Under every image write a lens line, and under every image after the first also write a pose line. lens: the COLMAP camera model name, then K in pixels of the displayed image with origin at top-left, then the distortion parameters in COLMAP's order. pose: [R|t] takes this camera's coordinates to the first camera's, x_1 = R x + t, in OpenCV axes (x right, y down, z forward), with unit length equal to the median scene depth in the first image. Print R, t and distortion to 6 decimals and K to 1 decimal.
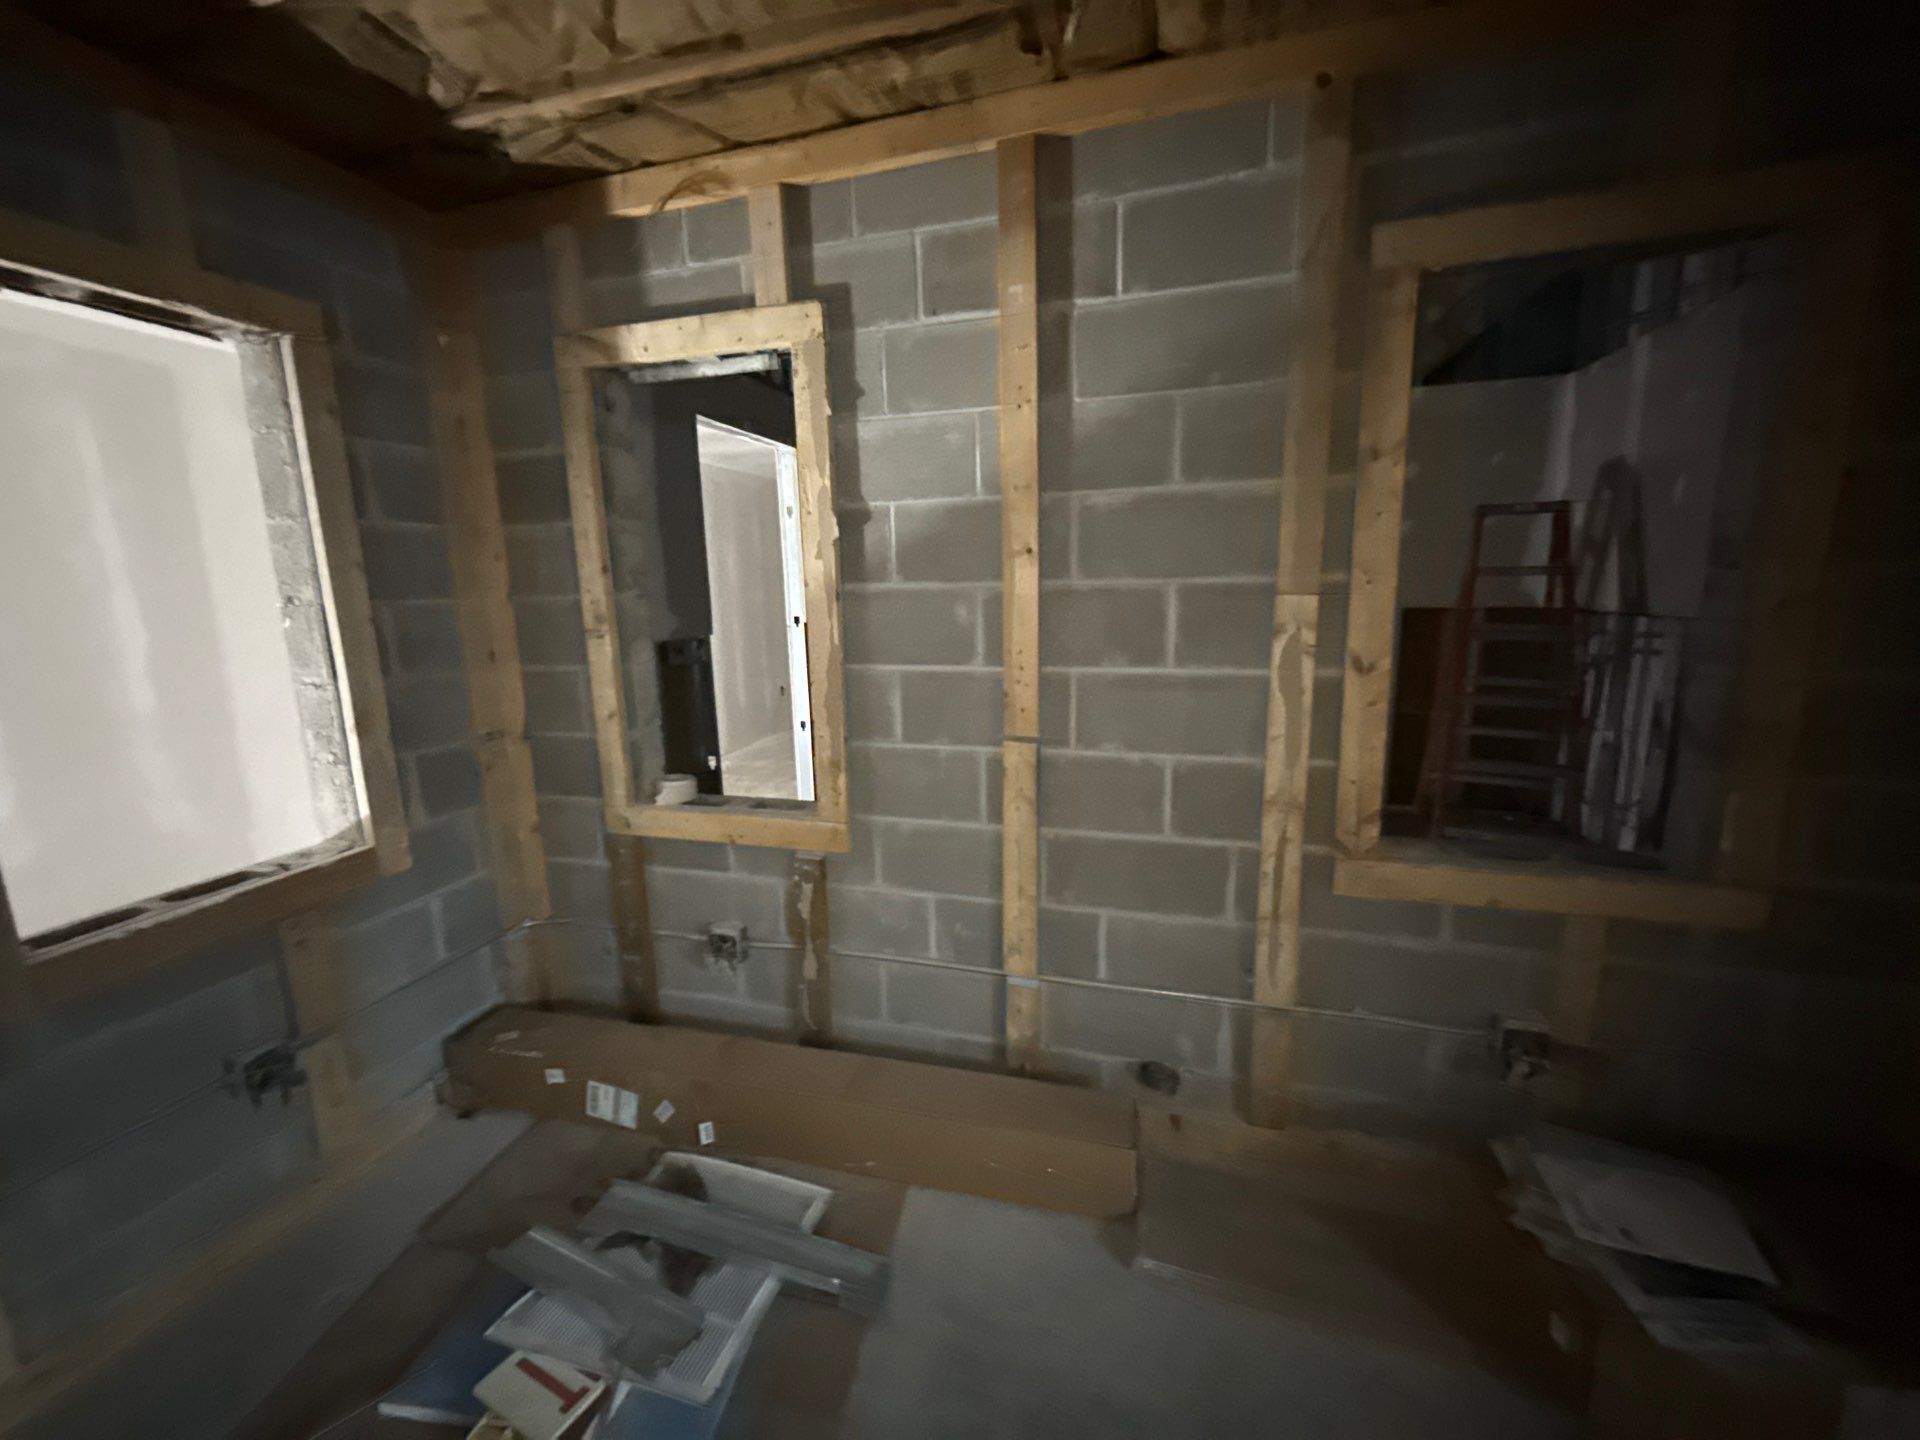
lens RADIAL K [[758.4, 0, 957.7], [0, 758.4, 719.5], [0, 0, 1]] dist [0.004021, -0.000048]
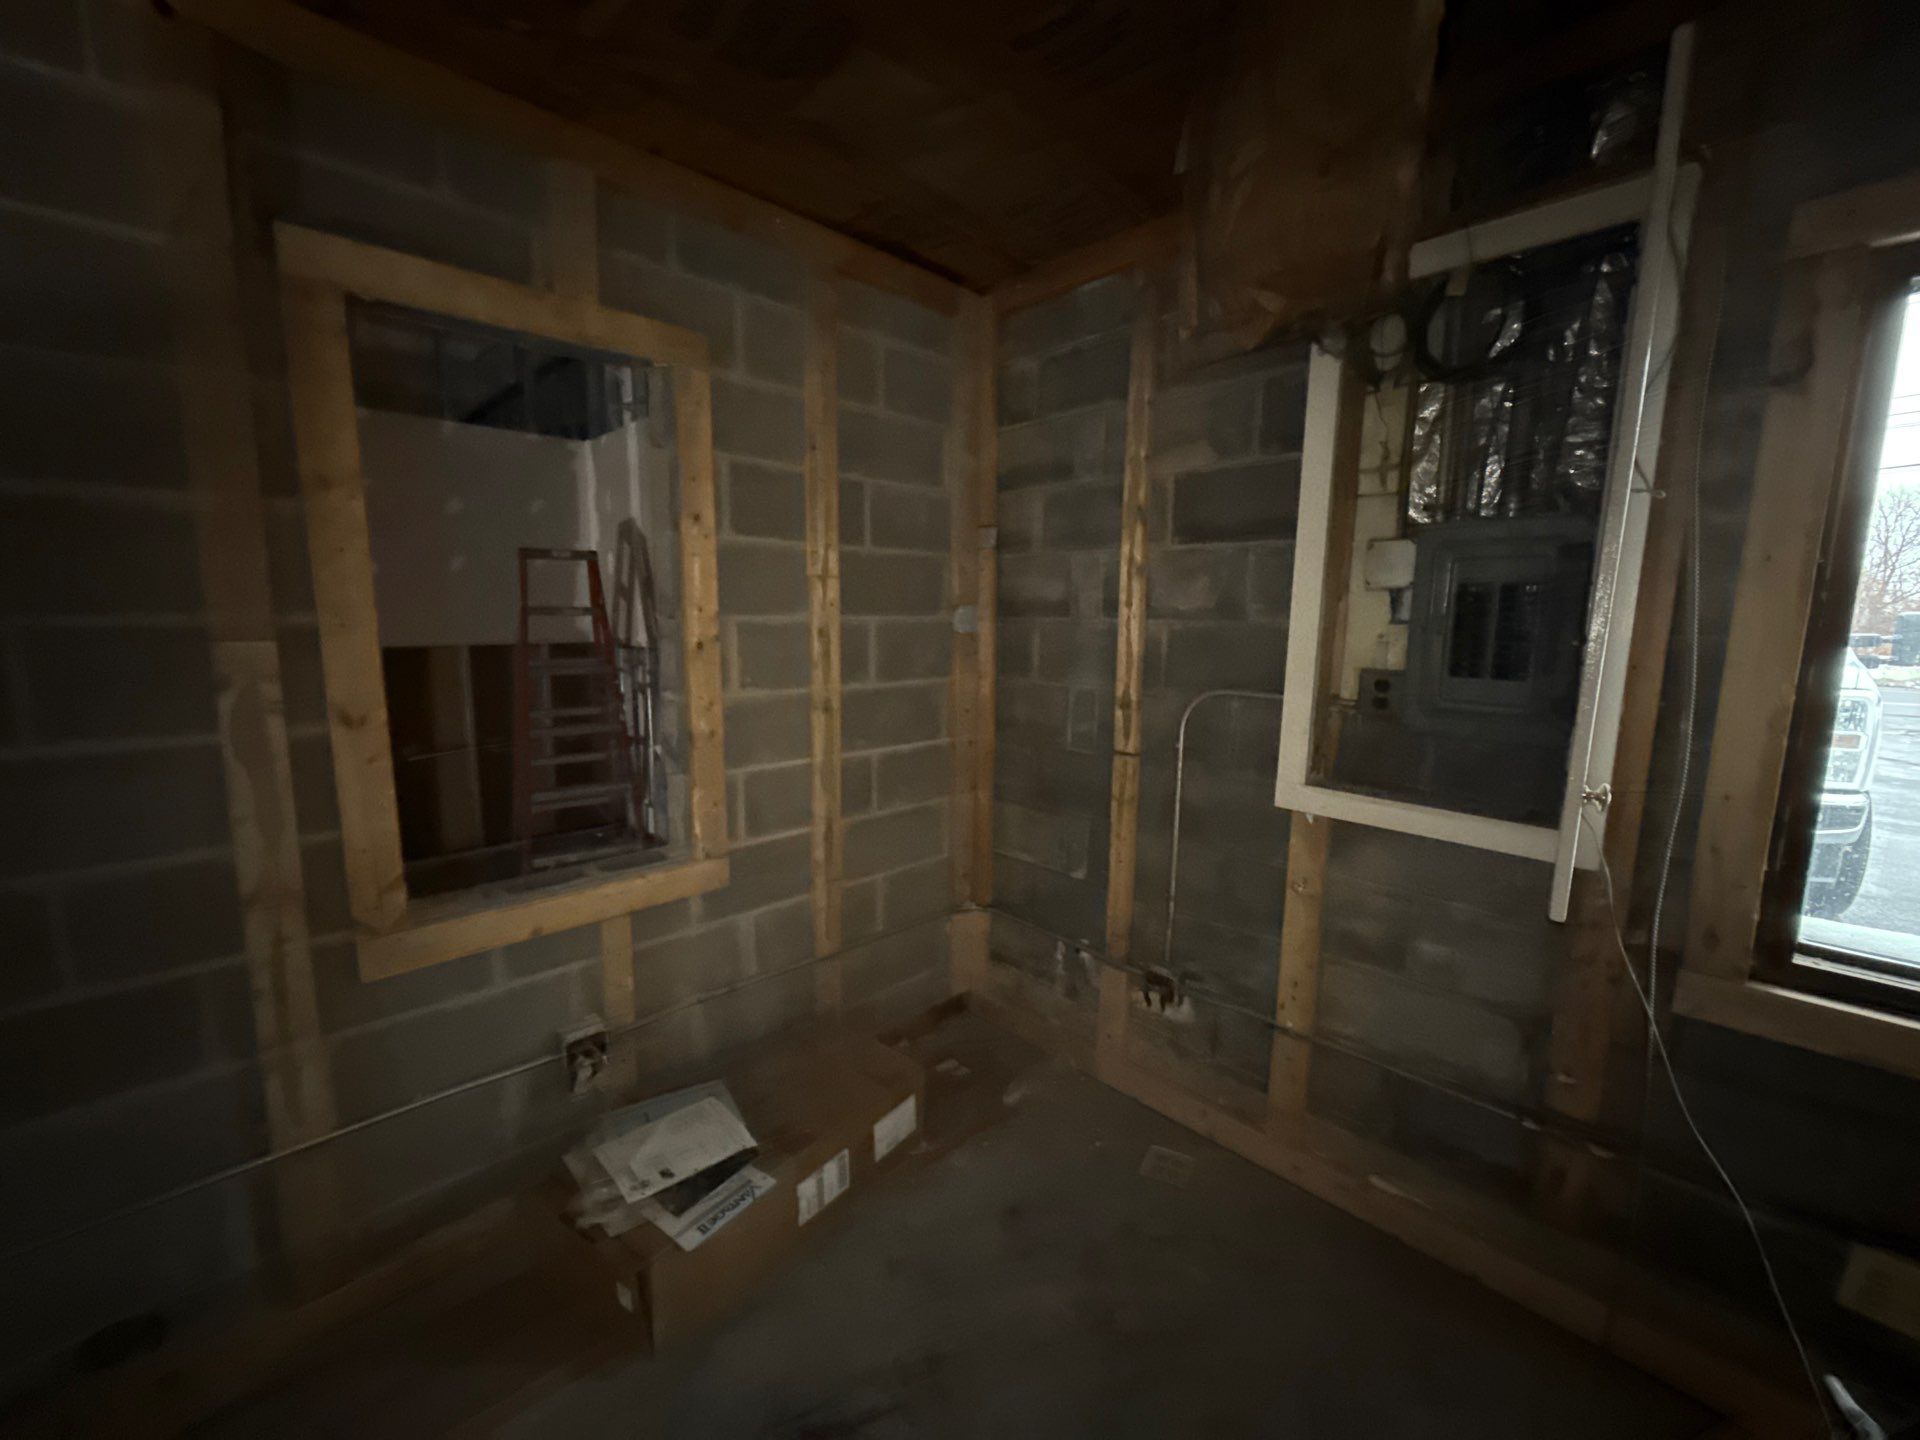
lens RADIAL K [[758.4, 0, 959.2], [0, 758.4, 717.7], [0, 0, 1]] dist [0.004021, -0.000048]
pose [[0.518153, -0.100857, 0.849320, 0.146022], [0.135458, 0.990167, 0.034942, -0.007581], [-0.844493, 0.096942, 0.526720, -0.066367]]
